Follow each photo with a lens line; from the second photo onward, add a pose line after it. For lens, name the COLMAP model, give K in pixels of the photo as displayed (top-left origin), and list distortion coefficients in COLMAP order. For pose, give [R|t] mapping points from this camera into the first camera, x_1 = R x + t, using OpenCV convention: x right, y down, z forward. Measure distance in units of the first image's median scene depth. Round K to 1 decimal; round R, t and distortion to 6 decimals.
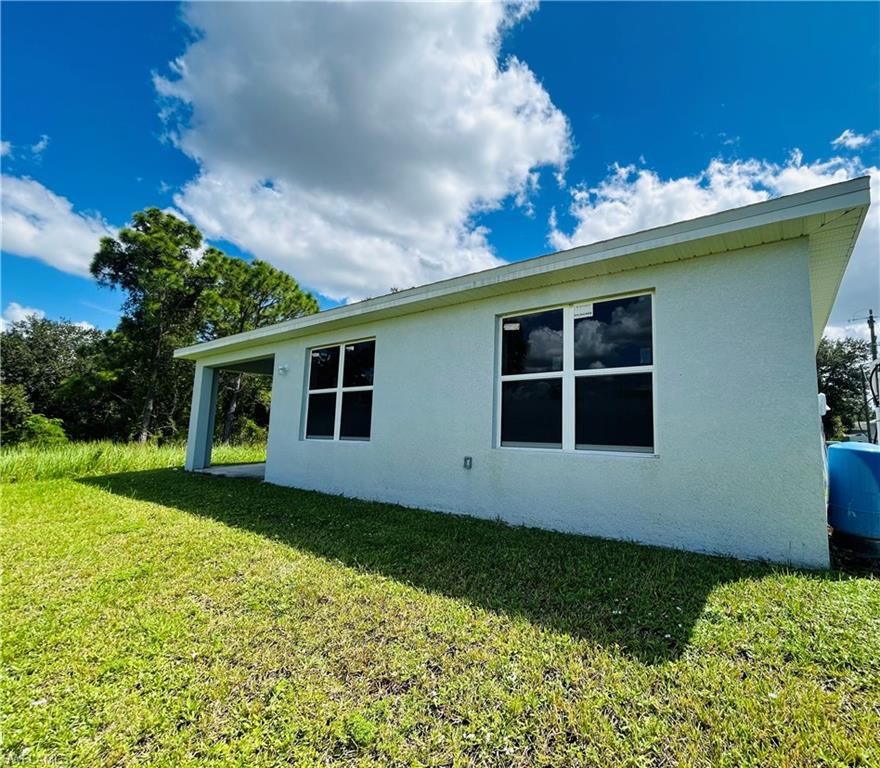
lens RADIAL K [[400.1, 0, 440.0], [0, 400.1, 384.0], [0, 0, 1]] dist [0.001042, -0.000007]
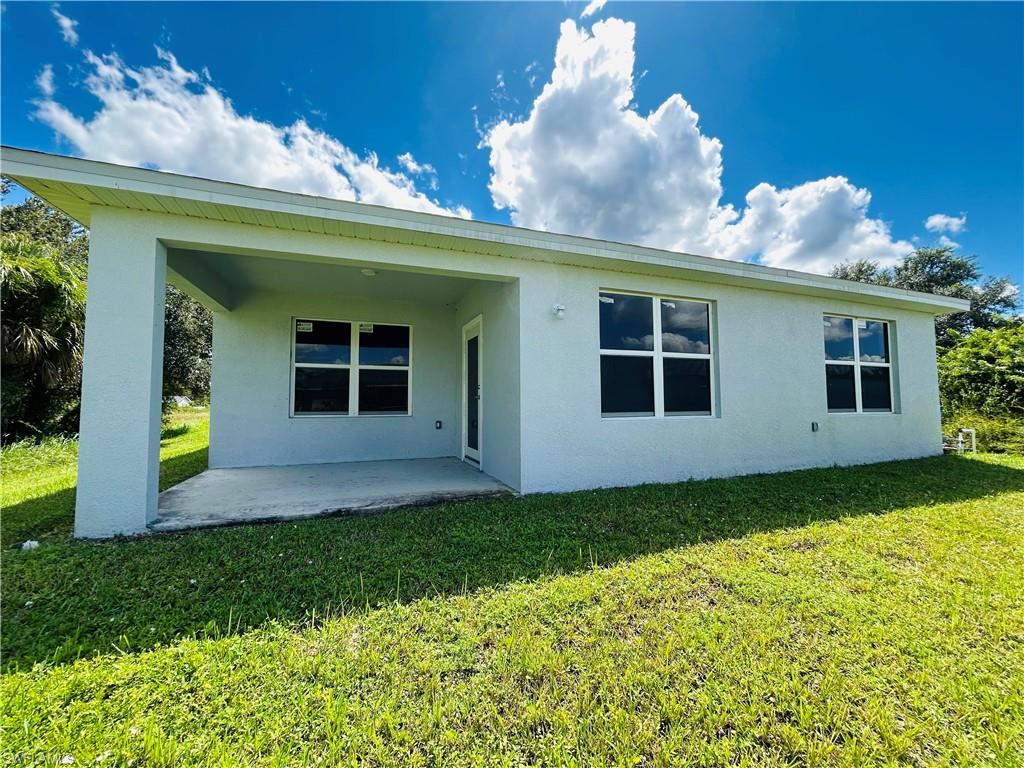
lens RADIAL K [[408.0, 0, 512.0], [0, 408.0, 384.0], [0, 0, 1]] dist [0.001272, 0.000164]
pose [[0.544082, 0.020944, 0.838771, -1.072065], [-0.080914, 0.996339, 0.027608, 0.073692], [-0.835122, -0.082889, 0.543784, 0.780399]]
